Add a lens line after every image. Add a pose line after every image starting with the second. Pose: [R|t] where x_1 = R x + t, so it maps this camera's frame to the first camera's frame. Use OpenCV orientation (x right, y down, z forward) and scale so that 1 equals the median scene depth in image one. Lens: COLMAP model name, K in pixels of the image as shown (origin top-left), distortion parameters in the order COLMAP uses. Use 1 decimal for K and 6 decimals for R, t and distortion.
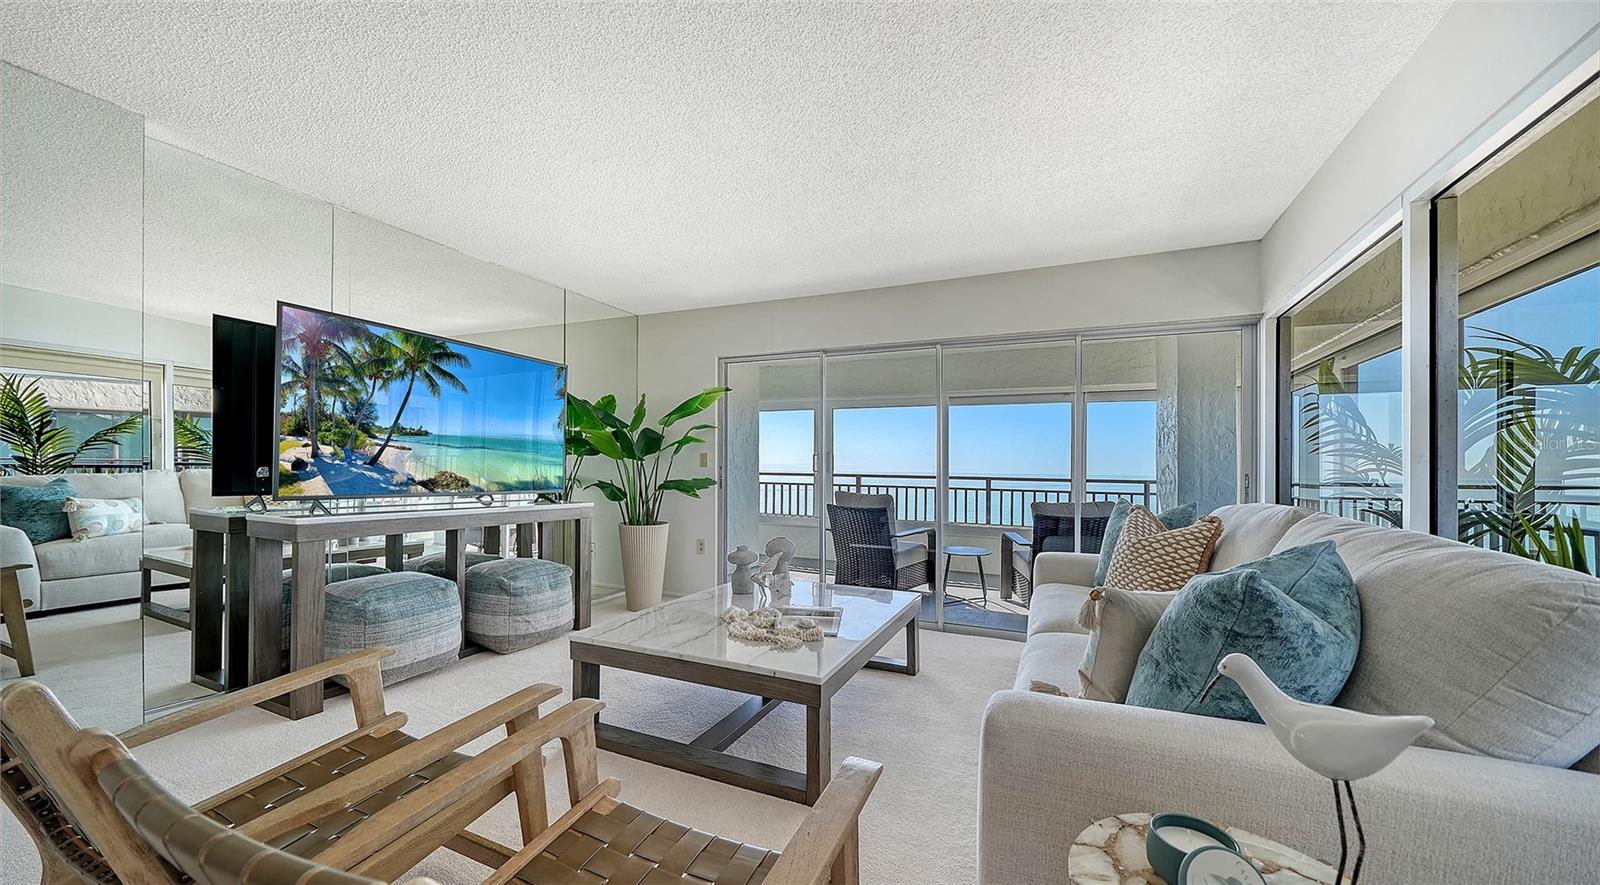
lens RADIAL K [[562.3, 0, 820.6], [0, 562.3, 460.6], [0, 0, 1]] dist [-0.001023, -0.000004]
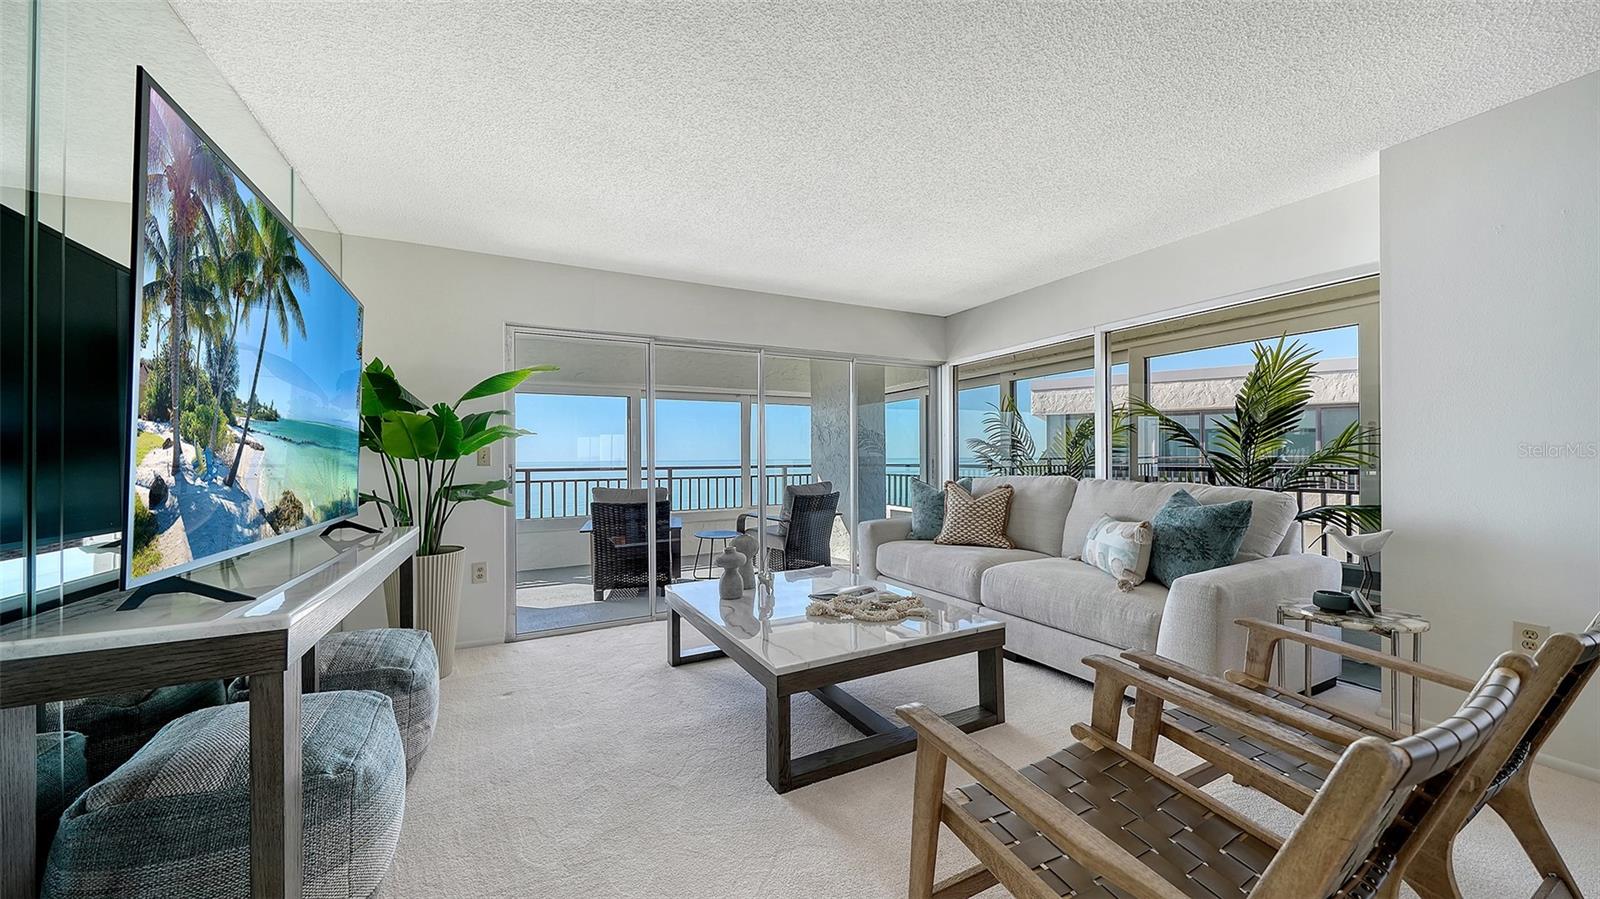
lens RADIAL K [[557.0, 0, 797.0], [0, 557.0, 439.4], [0, 0, 1]] dist [-0.007620, -0.000055]
pose [[0.620909, 0.004309, 0.783871, -0.845092], [0.005863, 0.999931, -0.010141, -0.021372], [-0.783861, 0.010892, 0.620841, 0.359224]]
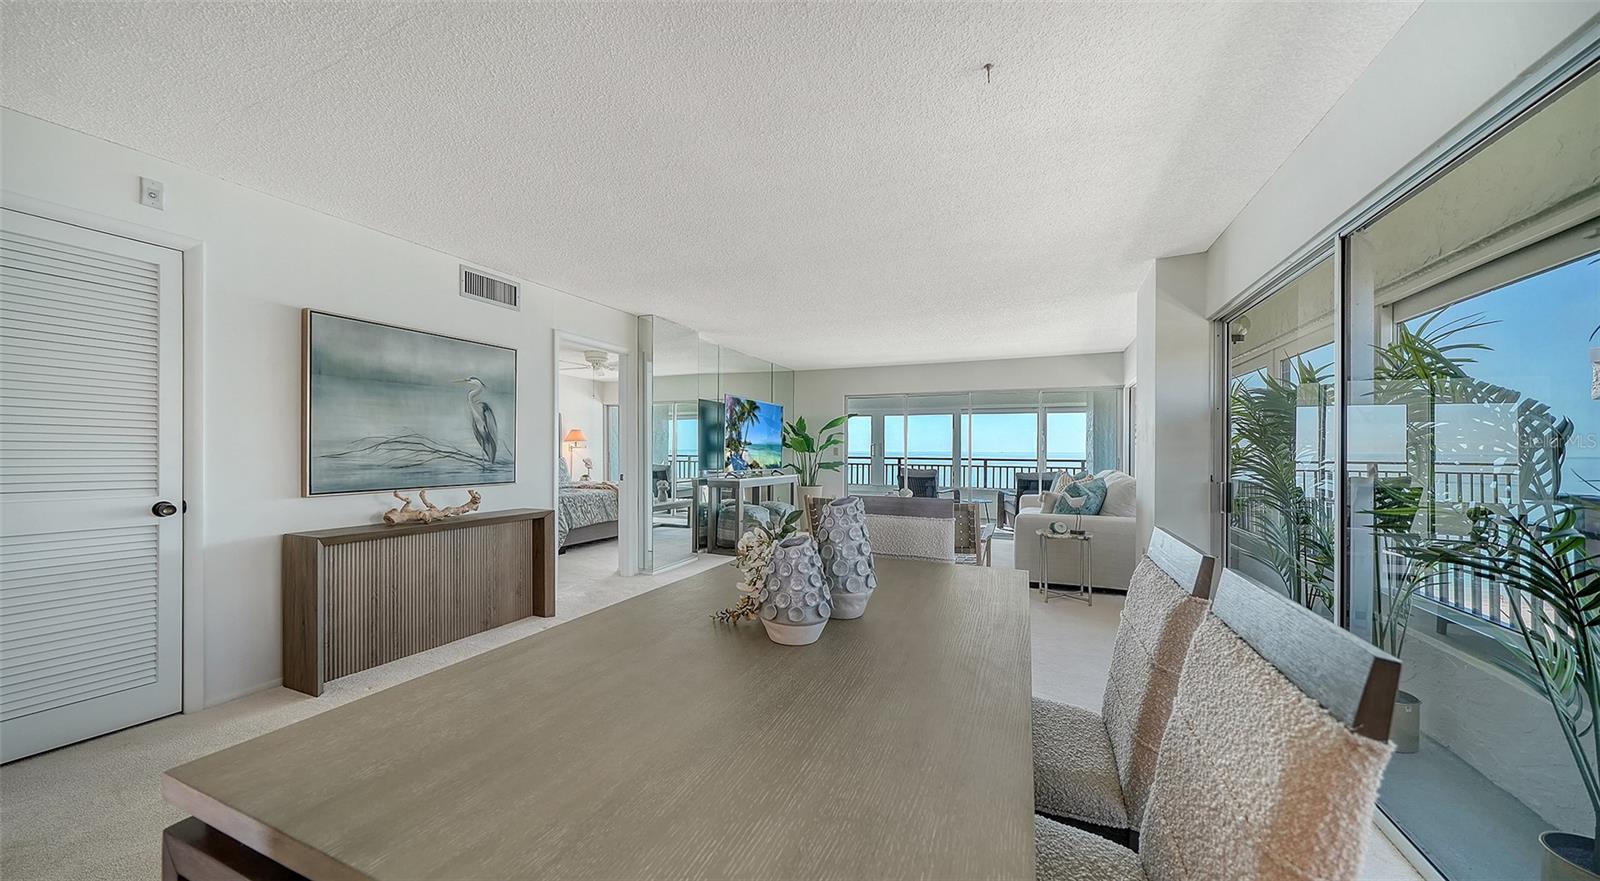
lens RADIAL K [[561.8, 0, 797.1], [0, 561.8, 450.3], [0, 0, 1]] dist [-0.000637, -0.000040]
pose [[0.999786, -0.009723, 0.018263, -0.593875], [0.009366, 0.999765, 0.019537, -0.068014], [-0.018448, -0.019362, 0.999642, -1.312099]]
